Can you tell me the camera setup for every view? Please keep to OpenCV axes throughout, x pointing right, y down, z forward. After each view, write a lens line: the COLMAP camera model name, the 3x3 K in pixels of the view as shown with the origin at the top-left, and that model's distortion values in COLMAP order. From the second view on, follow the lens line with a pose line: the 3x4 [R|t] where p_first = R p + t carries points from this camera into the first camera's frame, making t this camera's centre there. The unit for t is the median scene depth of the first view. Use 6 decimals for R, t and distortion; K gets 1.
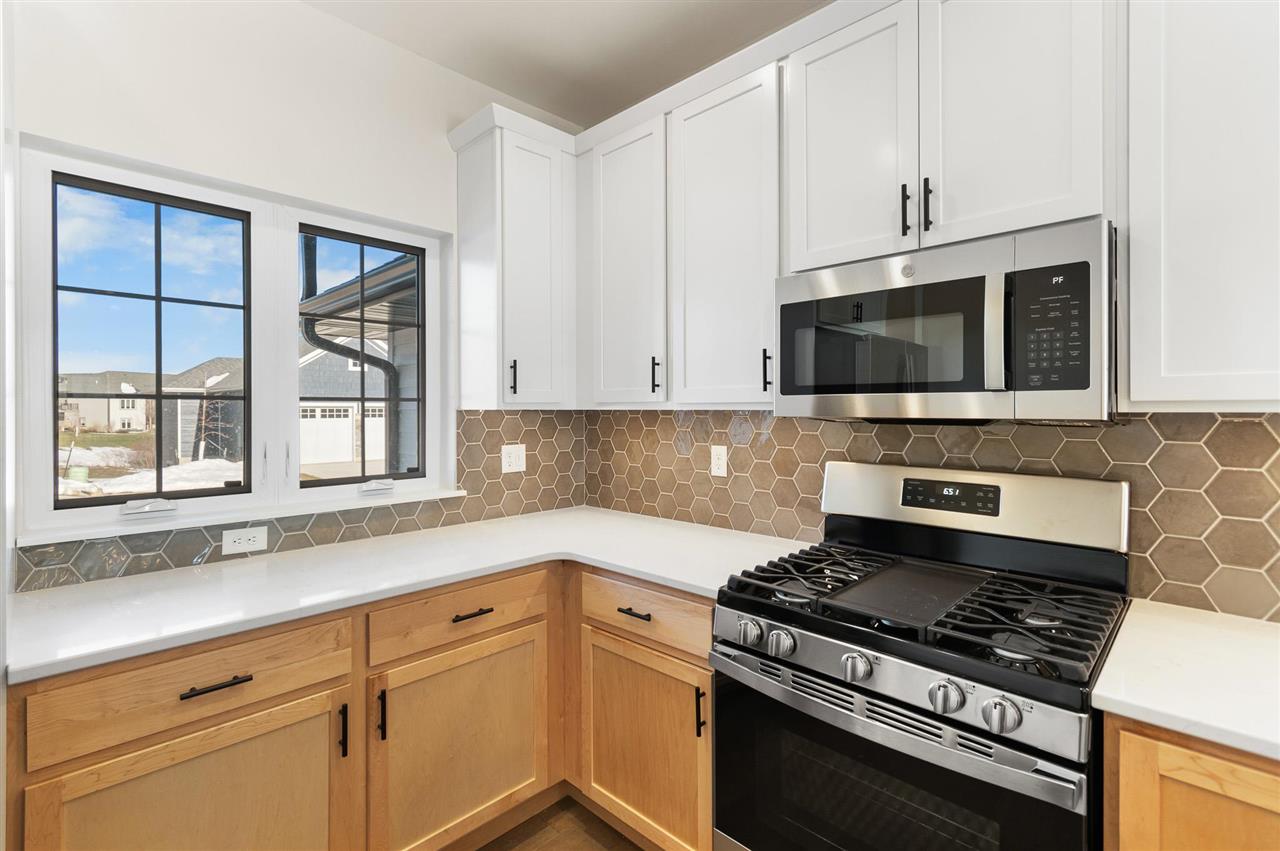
lens RADIAL K [[585.5, 0, 640.1], [0, 585.5, 411.9], [0, 0, 1]] dist [0.002788, 0.000648]
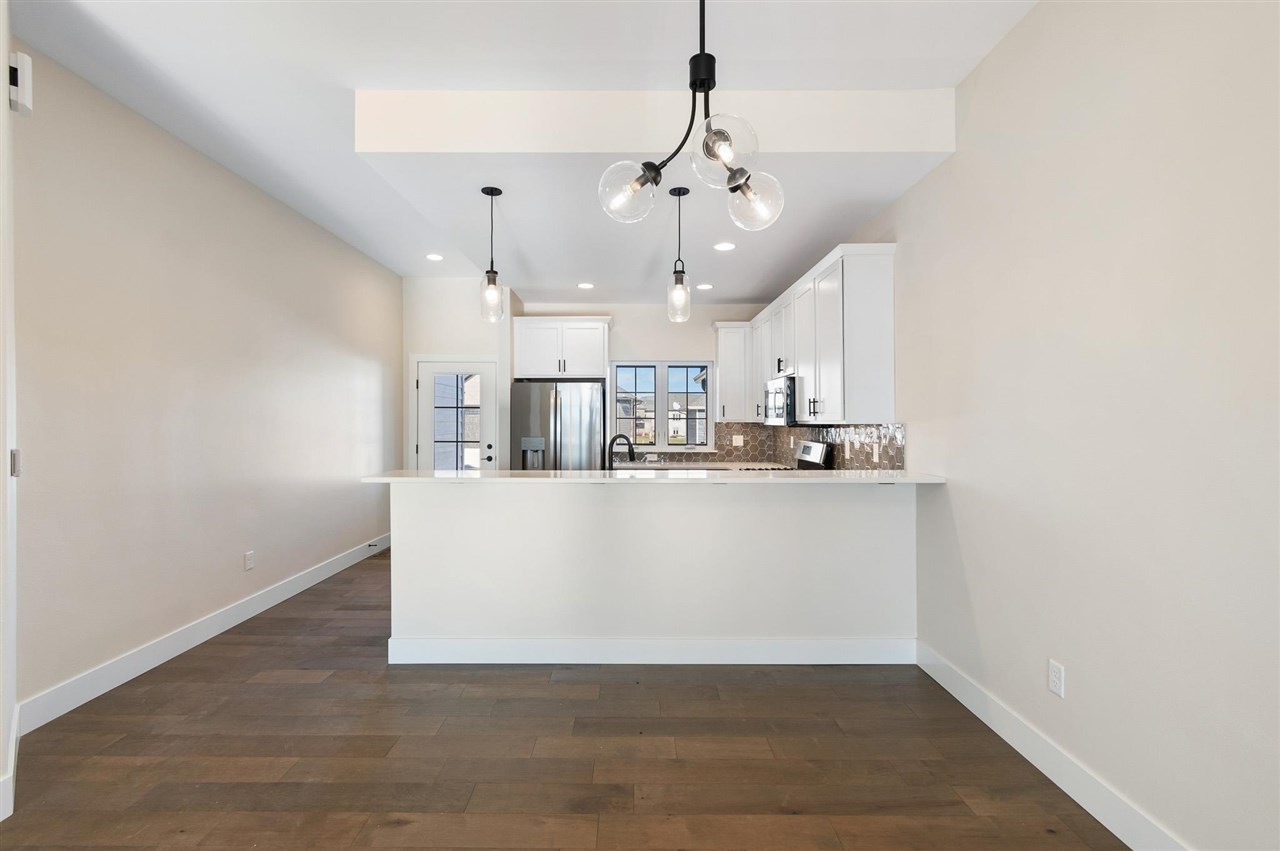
lens RADIAL K [[585.5, 0, 639.4], [0, 585.5, 423.1], [0, 0, 1]] dist [0.002788, 0.000648]
pose [[0.704742, 0.008206, -0.709416, 2.050397], [-0.010674, 0.999943, 0.000964, 0.004373], [0.709383, 0.006893, 0.704789, -1.794864]]
